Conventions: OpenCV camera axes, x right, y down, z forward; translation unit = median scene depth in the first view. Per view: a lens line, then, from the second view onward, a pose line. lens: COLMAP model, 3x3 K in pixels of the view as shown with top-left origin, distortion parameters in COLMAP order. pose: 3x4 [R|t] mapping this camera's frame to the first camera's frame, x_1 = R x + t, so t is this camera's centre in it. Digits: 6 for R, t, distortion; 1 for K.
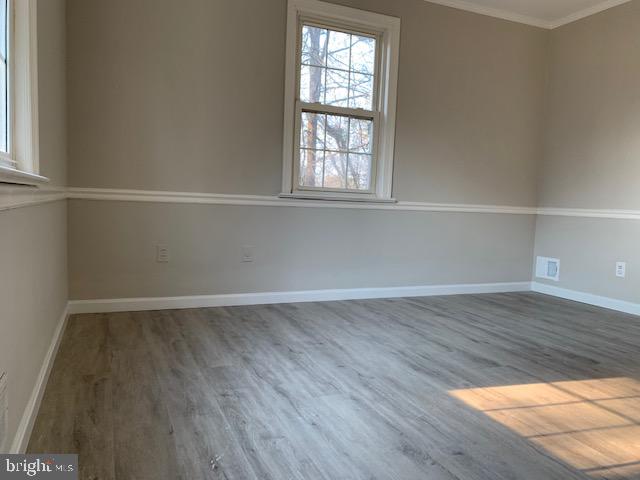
lens RADIAL K [[483.3, 0, 319.2], [0, 483.3, 238.4], [0, 0, 1]] dist [0.028234, -0.031930]
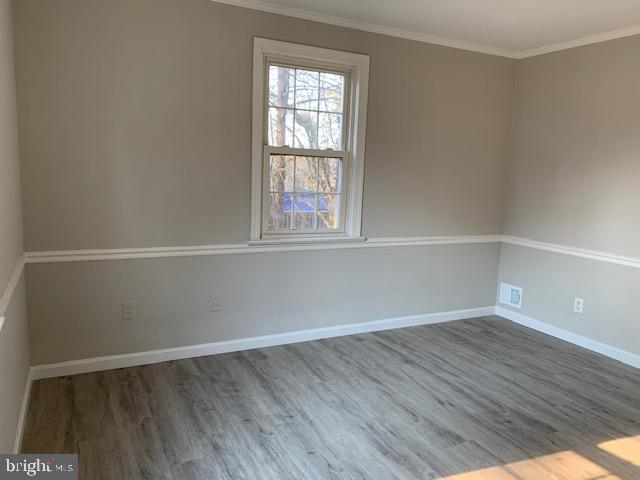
lens RADIAL K [[483.3, 0, 320.7], [0, 483.3, 241.4], [0, 0, 1]] dist [0.028234, -0.031930]
pose [[0.997885, -0.008328, 0.064461, 0.002166], [0.004353, 0.998093, 0.061568, -0.155386], [-0.064850, -0.061157, 0.996019, 0.007042]]
